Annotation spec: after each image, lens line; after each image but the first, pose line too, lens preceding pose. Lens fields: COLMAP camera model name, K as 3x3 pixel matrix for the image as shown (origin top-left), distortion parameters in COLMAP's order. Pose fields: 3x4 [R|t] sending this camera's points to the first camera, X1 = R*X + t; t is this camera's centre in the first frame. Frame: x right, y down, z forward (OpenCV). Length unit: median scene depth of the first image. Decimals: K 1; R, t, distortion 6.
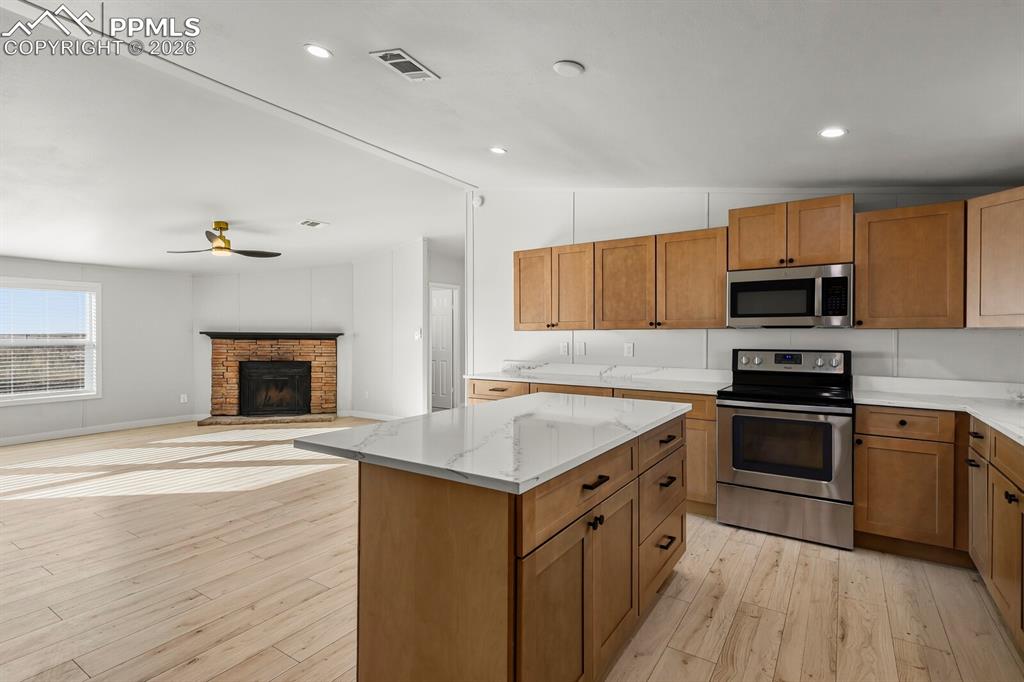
lens RADIAL K [[495.5, 0, 518.3], [0, 495.5, 334.2], [0, 0, 1]] dist [0.018296, -0.002723]
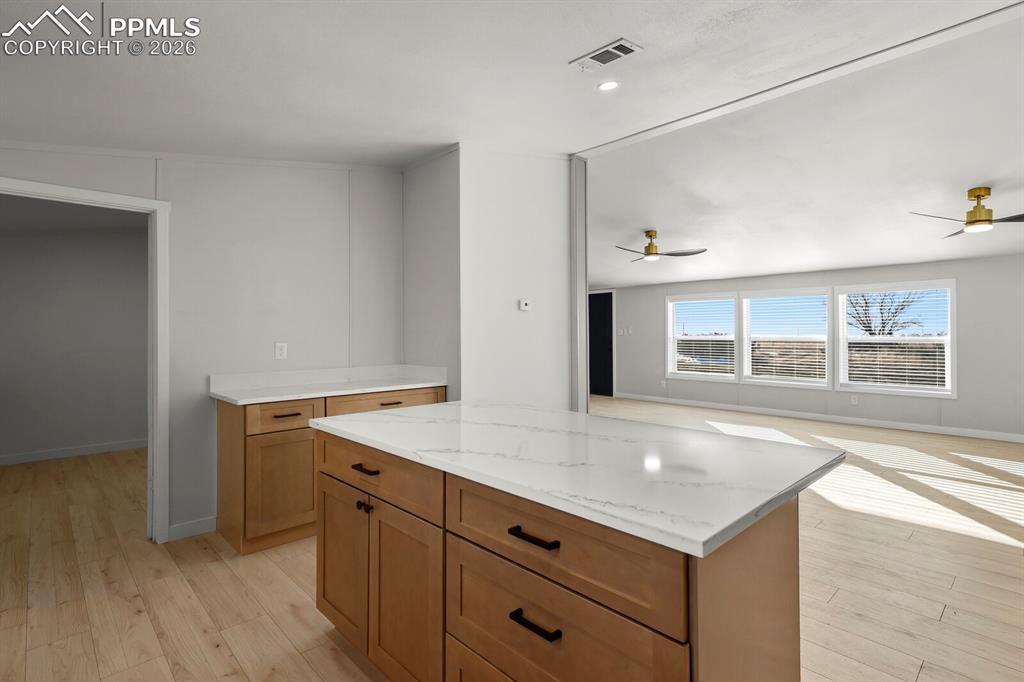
lens RADIAL K [[495.5, 0, 507.5], [0, 495.5, 329.1], [0, 0, 1]] dist [0.018296, -0.002723]
pose [[-0.239136, -0.008825, -0.970946, 0.296982], [0.000529, 0.999957, -0.009219, 0.002104], [0.970986, -0.002719, -0.239121, 0.400085]]
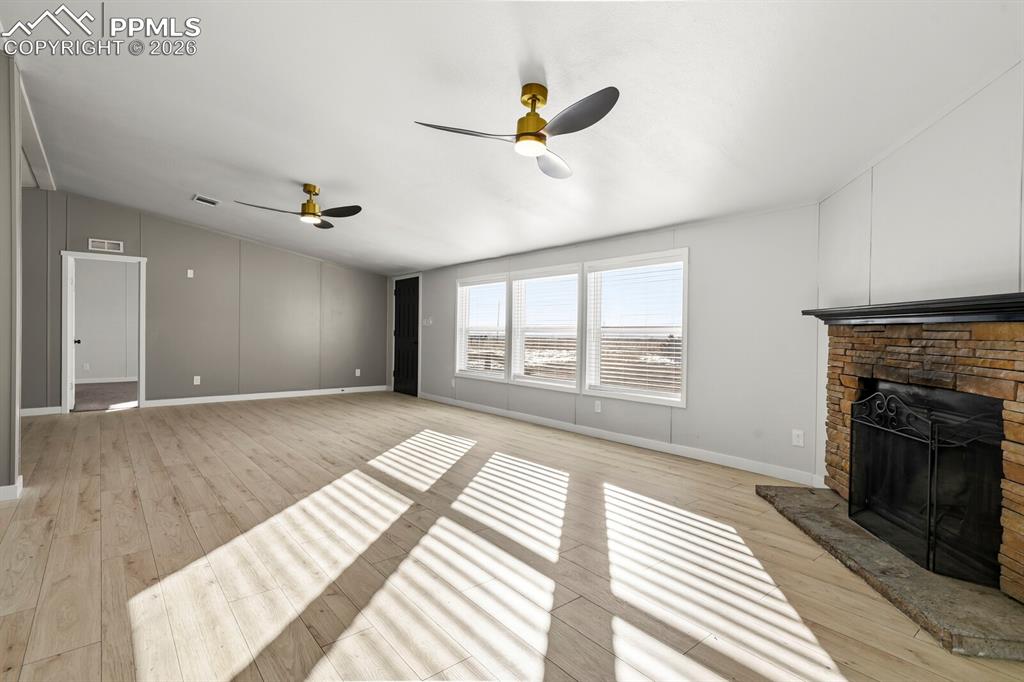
lens RADIAL K [[495.5, 0, 514.7], [0, 495.5, 336.3], [0, 0, 1]] dist [0.018296, -0.002723]
pose [[-0.292763, -0.000428, -0.956185, -0.086578], [-0.013282, 0.999905, 0.003619, 0.025771], [0.956093, 0.013760, -0.292741, 0.970219]]
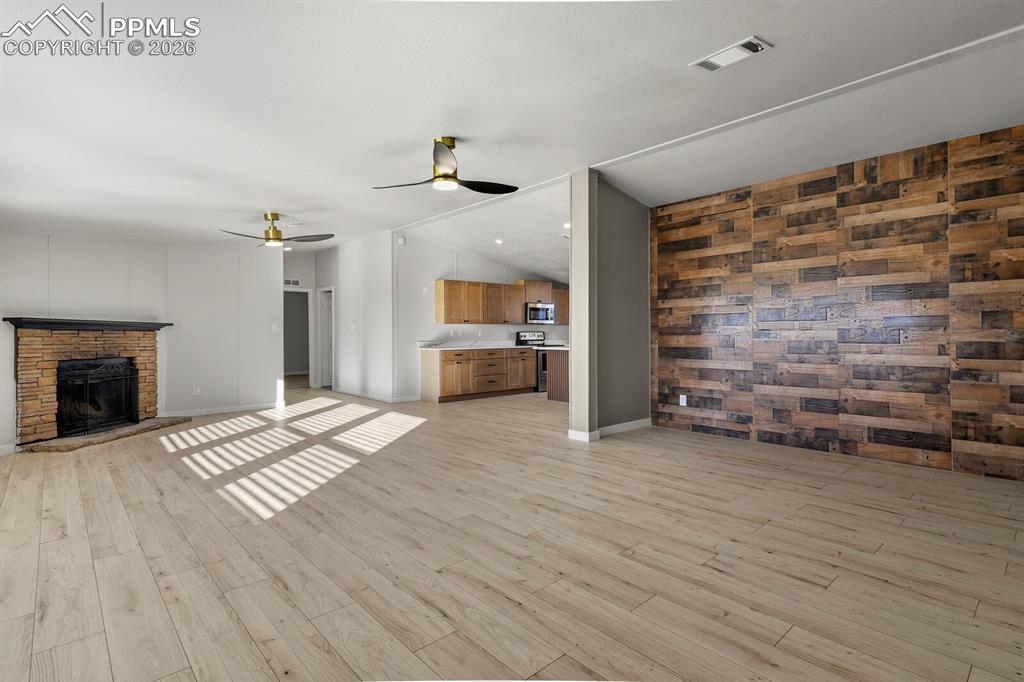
lens RADIAL K [[495.5, 0, 514.1], [0, 495.5, 331.8], [0, 0, 1]] dist [0.018296, -0.002723]
pose [[0.243865, 0.001187, 0.969808, -1.251073], [0.004634, 0.999986, -0.002389, 0.020969], [-0.969798, 0.005077, 0.243856, 0.232949]]
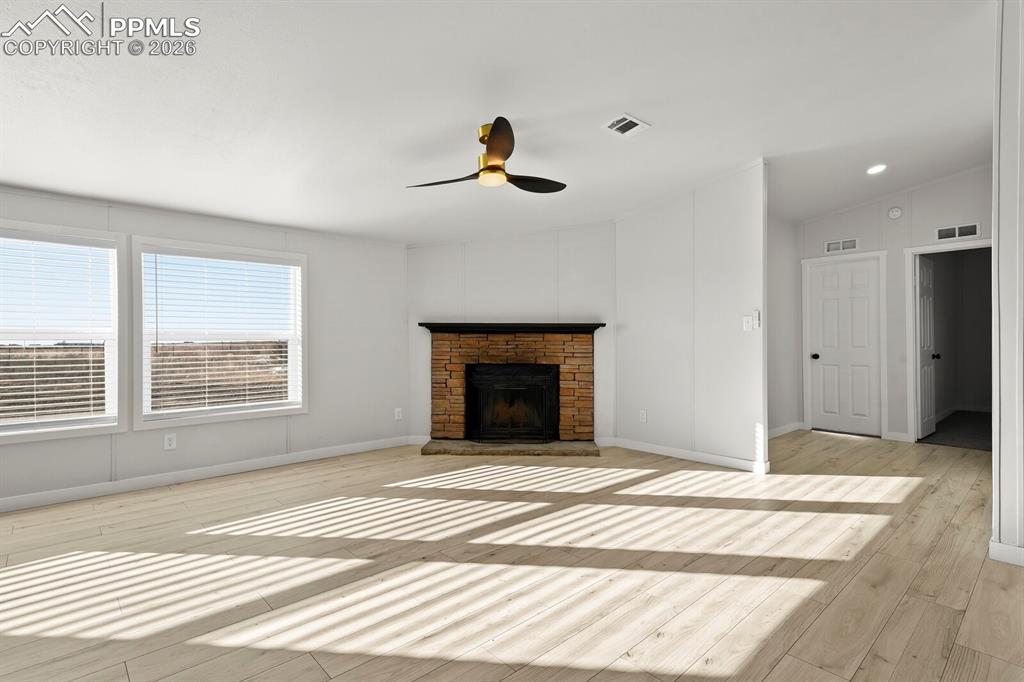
lens RADIAL K [[495.5, 0, 518.8], [0, 495.5, 342.8], [0, 0, 1]] dist [0.018296, -0.002723]
pose [[0.971877, -0.004560, -0.235444, -0.364353], [0.005533, 0.999979, 0.003474, 0.025002], [0.235423, -0.004679, 0.971882, 0.372112]]
